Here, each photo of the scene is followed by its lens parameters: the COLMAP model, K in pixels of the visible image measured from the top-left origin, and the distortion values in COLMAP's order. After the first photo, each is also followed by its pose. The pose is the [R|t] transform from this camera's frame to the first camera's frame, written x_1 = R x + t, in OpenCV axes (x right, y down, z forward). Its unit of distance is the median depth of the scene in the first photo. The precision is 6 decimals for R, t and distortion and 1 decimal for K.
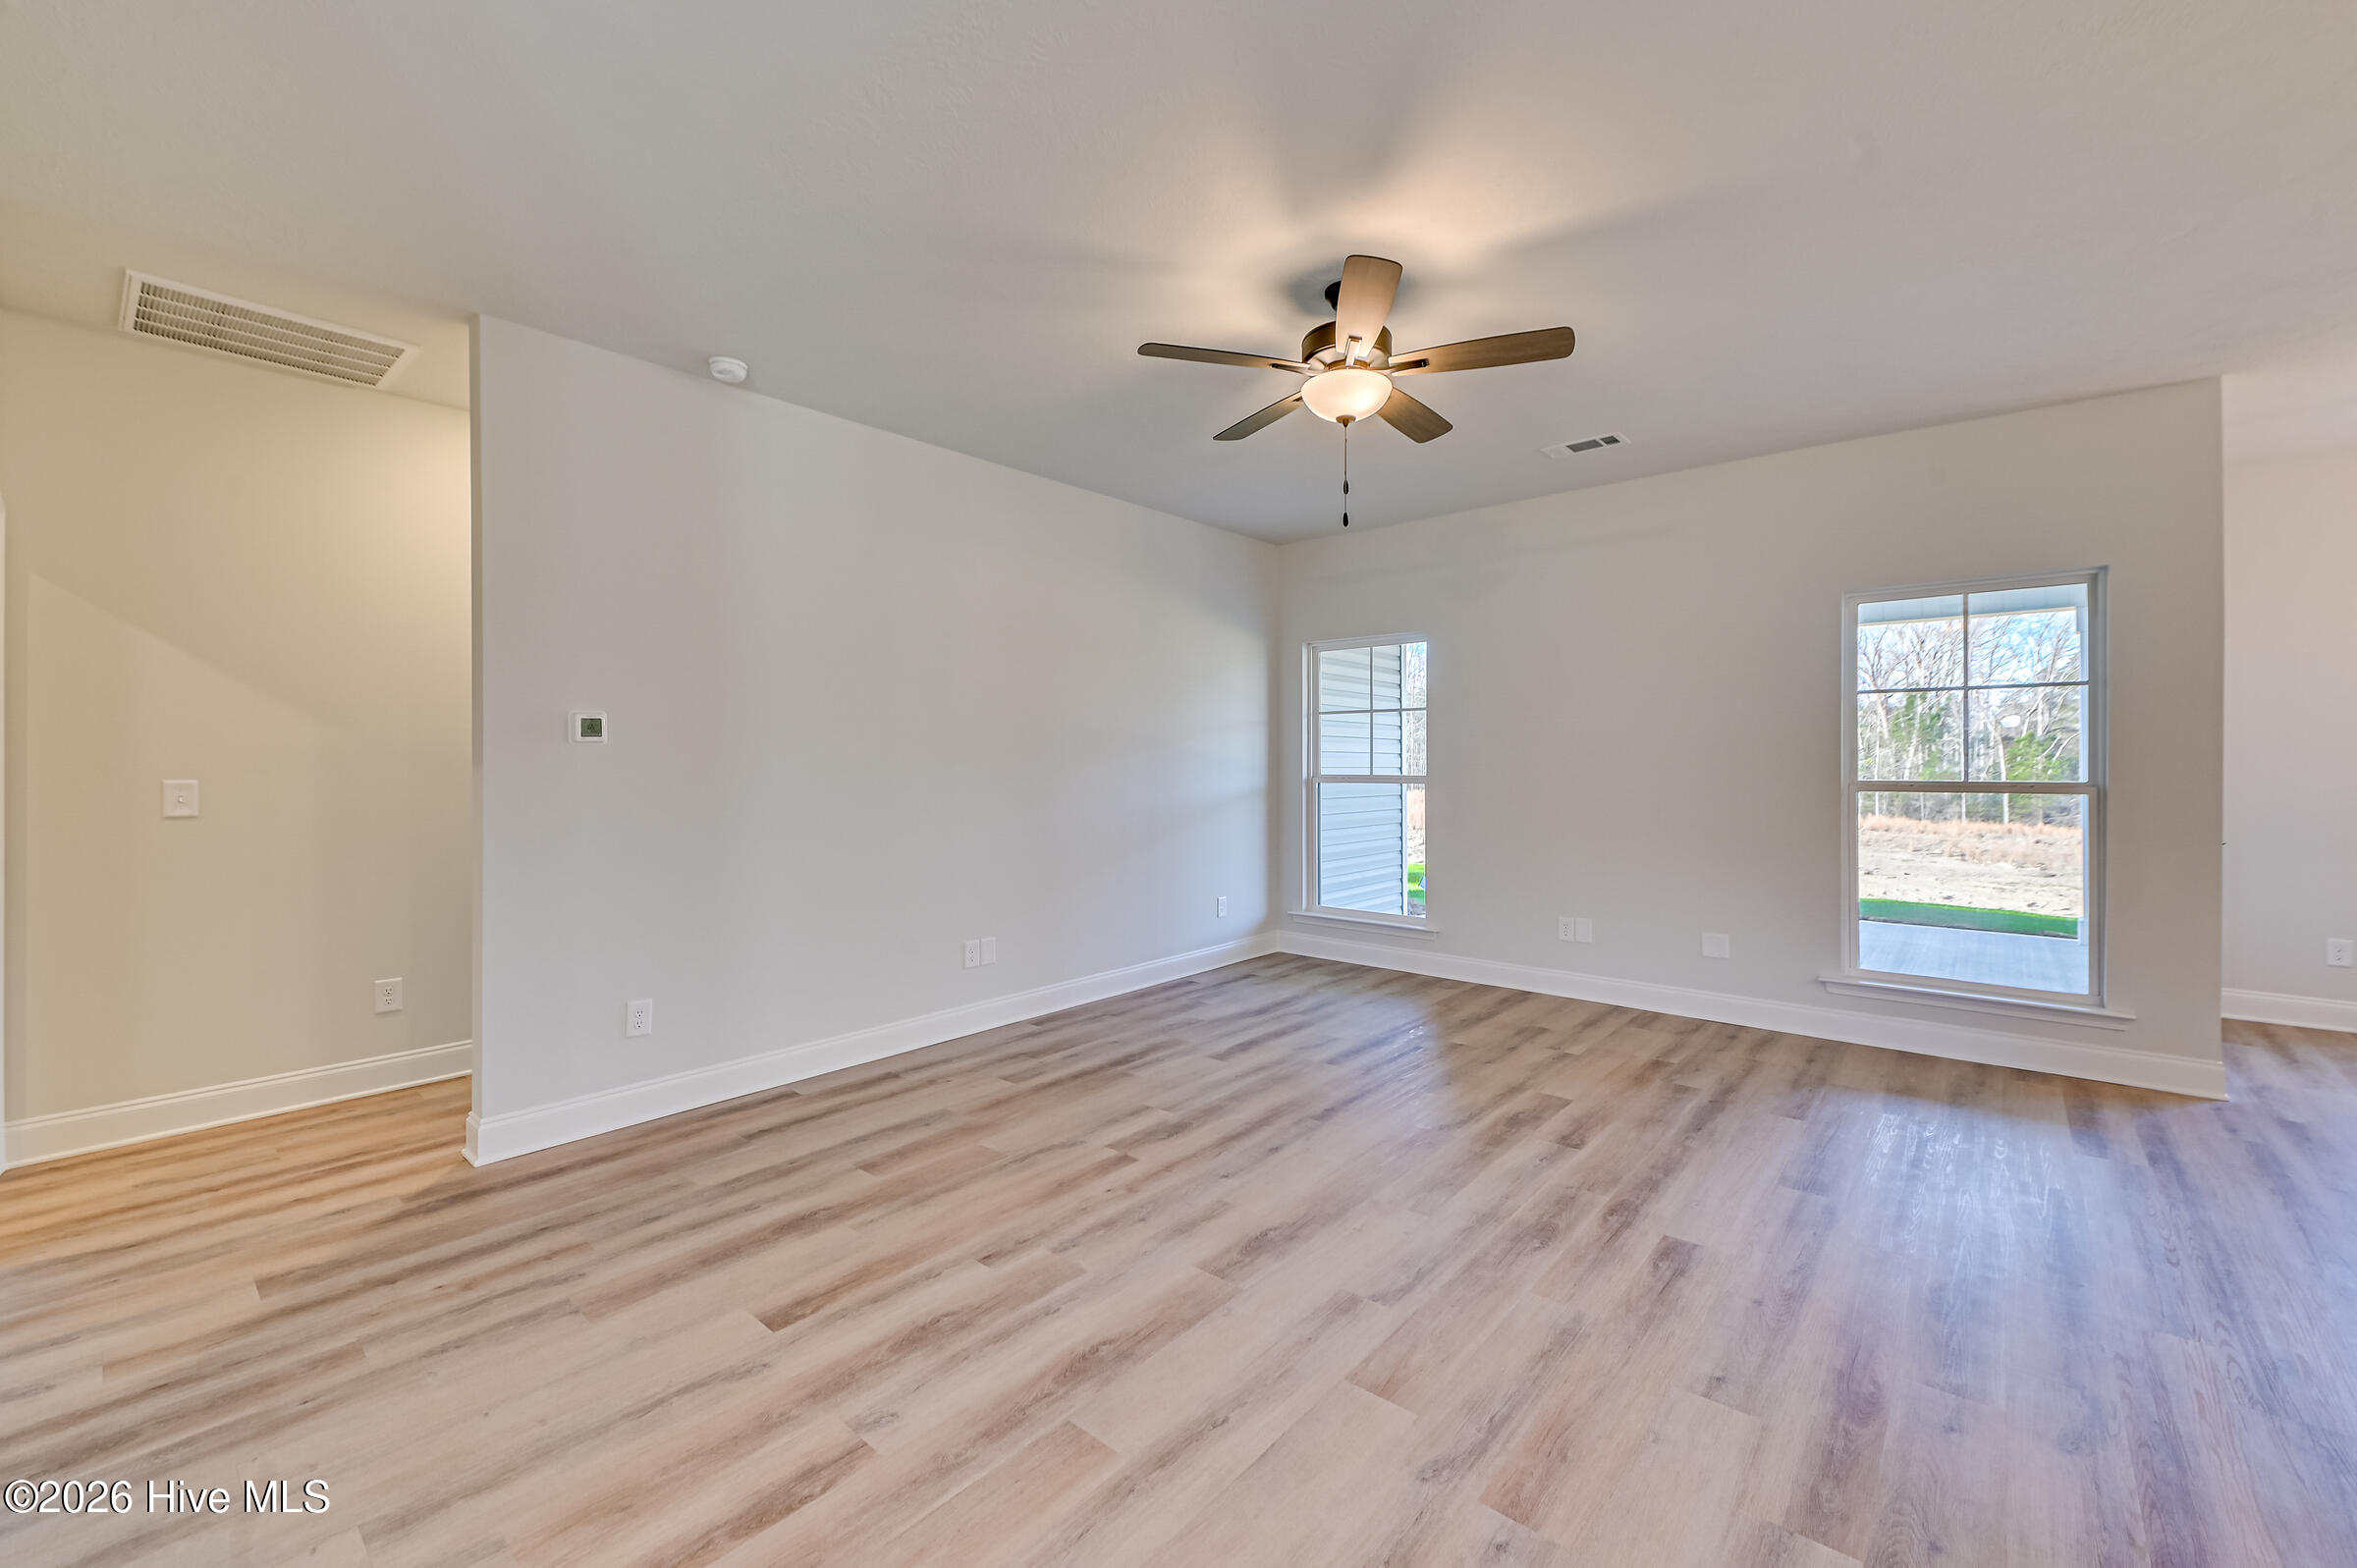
lens RADIAL K [[982.7, 0, 1178.7], [0, 982.7, 755.9], [0, 0, 1]] dist [-0.002088, -0.000843]
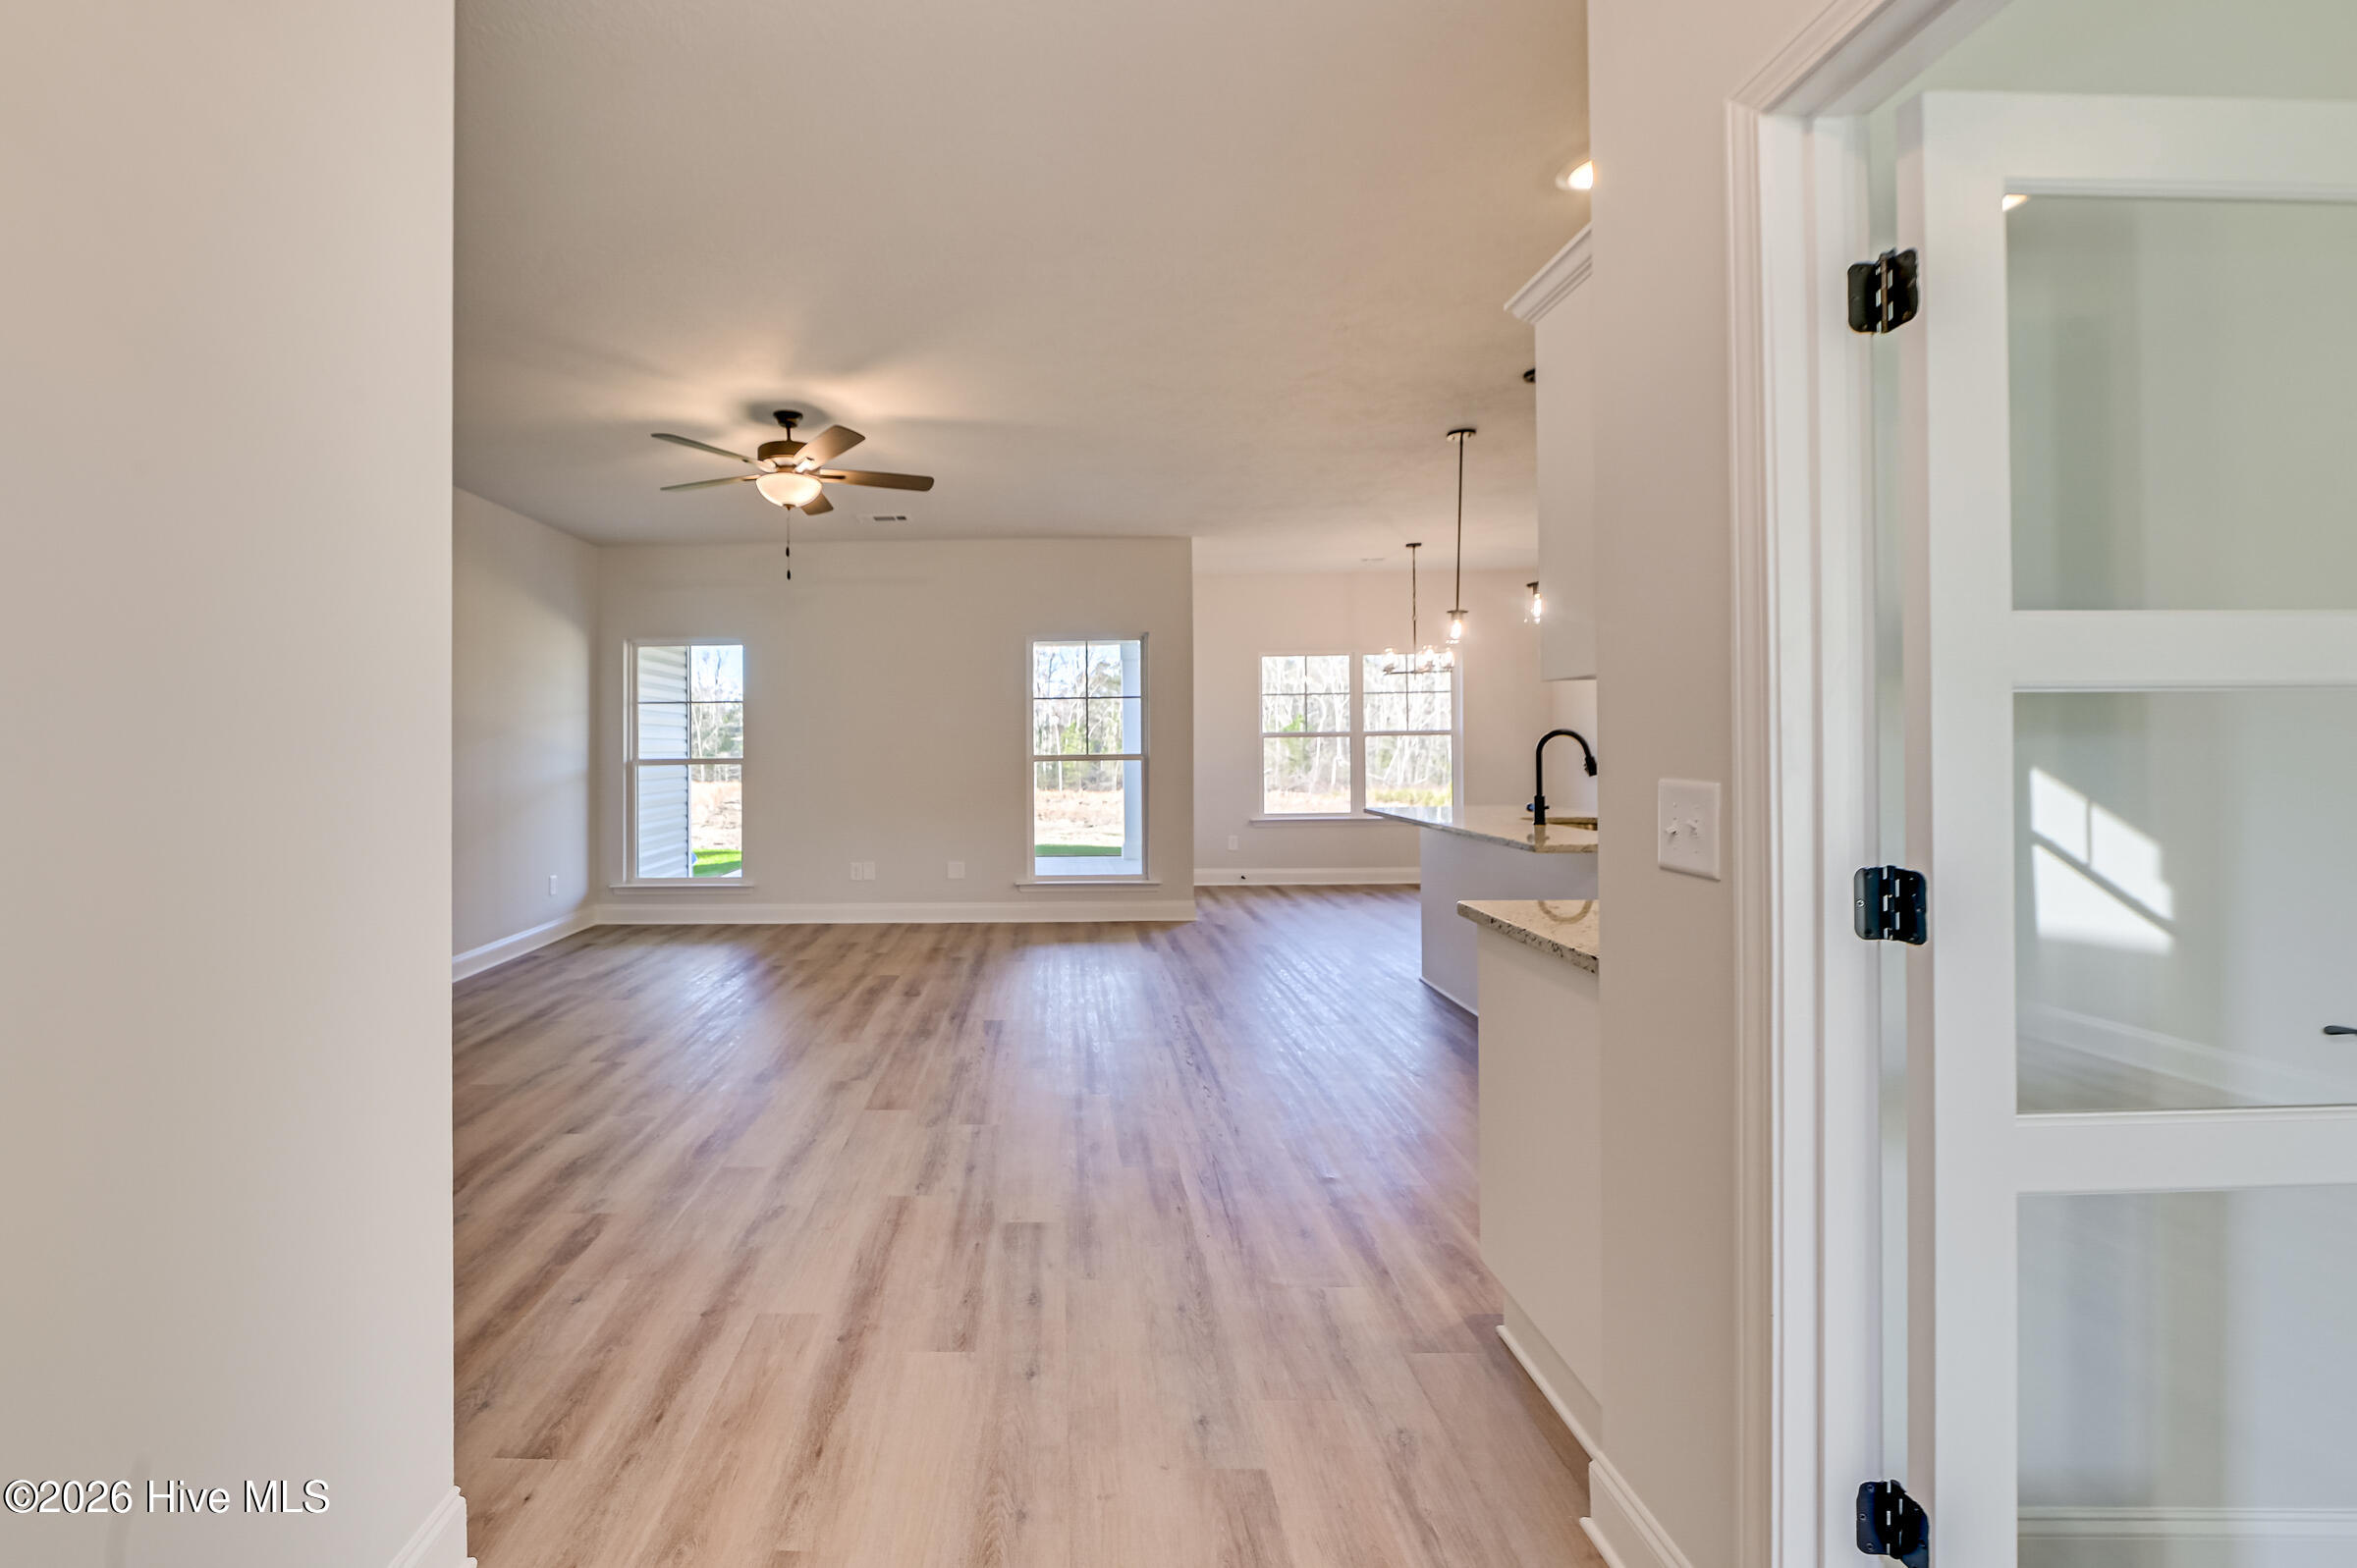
lens RADIAL K [[952.0, 0, 1175.9], [0, 952.0, 732.9], [0, 0, 1]] dist [-0.000036, 0.000007]
pose [[0.684661, -0.001833, 0.728859, -0.298708], [0.008520, 0.999949, -0.005489, 0.001049], [-0.728811, 0.009968, 0.684642, -0.234631]]
